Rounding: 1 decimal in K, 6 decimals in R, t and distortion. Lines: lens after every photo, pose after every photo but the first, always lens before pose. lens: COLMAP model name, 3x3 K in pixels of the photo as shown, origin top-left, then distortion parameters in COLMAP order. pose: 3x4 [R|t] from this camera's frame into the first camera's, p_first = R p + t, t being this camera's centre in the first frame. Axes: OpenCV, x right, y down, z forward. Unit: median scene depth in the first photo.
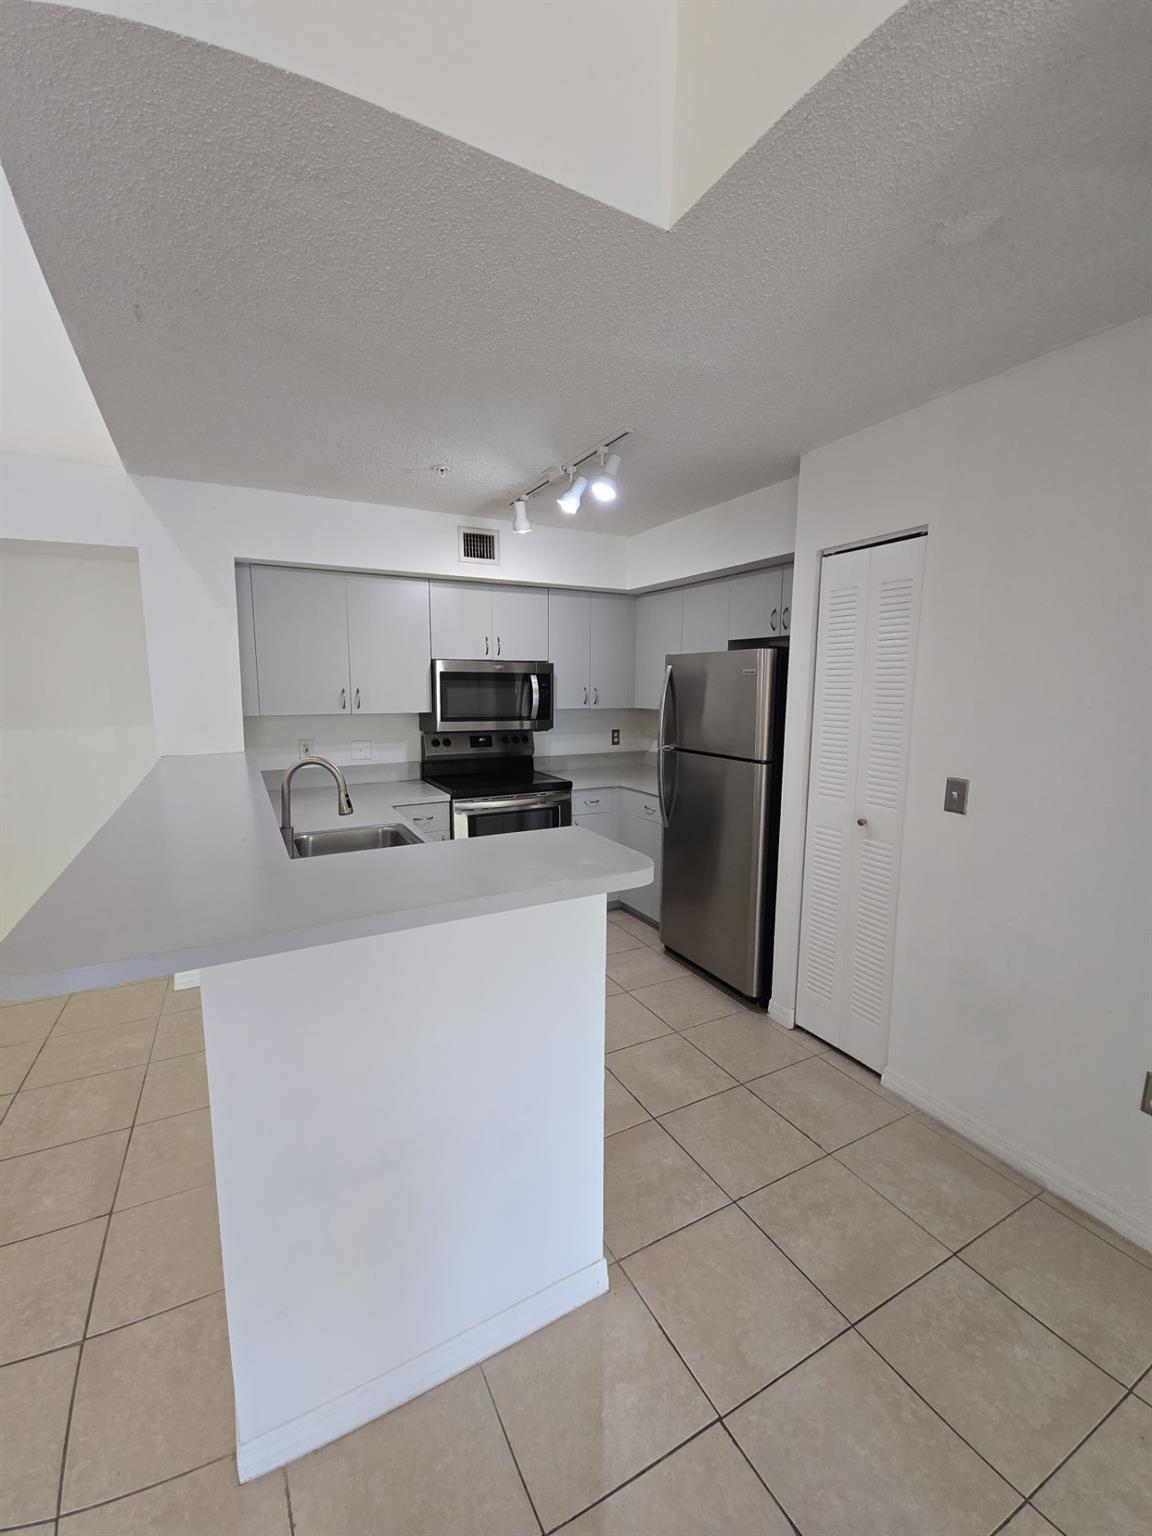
lens RADIAL K [[628.0, 0, 576.0], [0, 628.0, 768.0], [0, 0, 1]] dist [-0.001791, -0.000223]
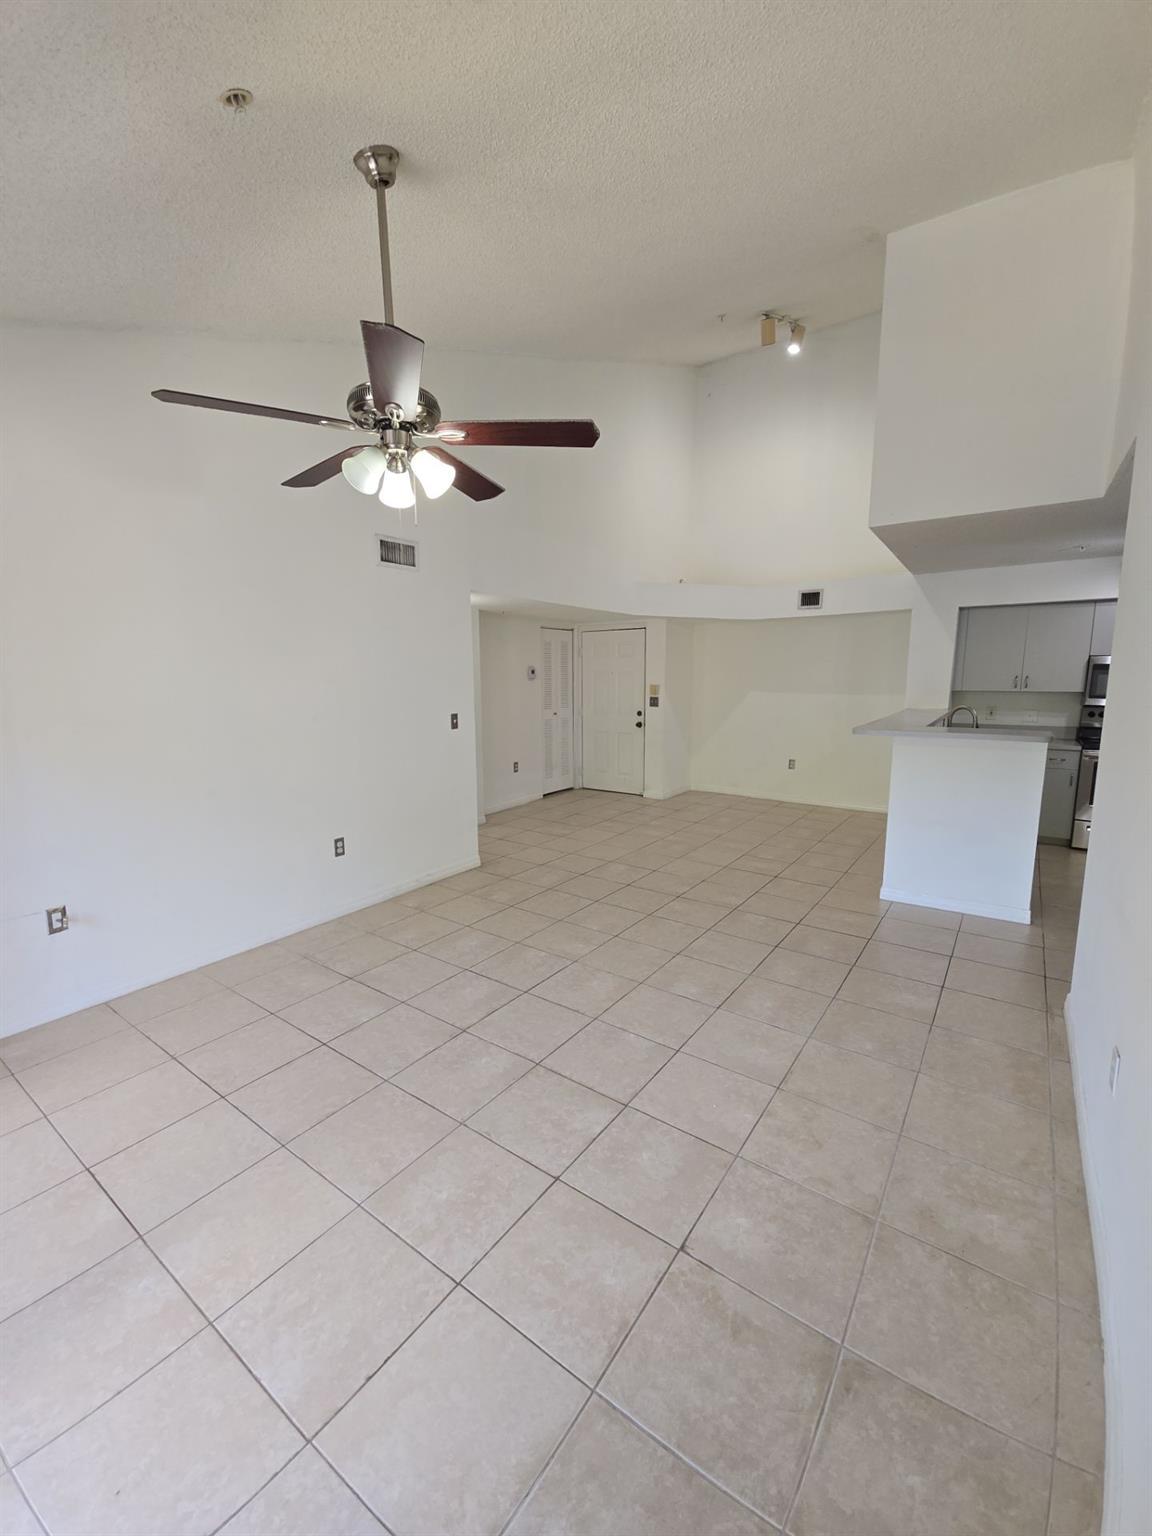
lens RADIAL K [[626.0, 0, 574.4], [0, 626.0, 768.5], [0, 0, 1]] dist [0.004236, -0.004485]
pose [[0.447000, 0.126604, -0.885530, 0.568351], [-0.119003, 0.989551, 0.081405, 0.113365], [0.886583, 0.068992, 0.457395, -0.730863]]
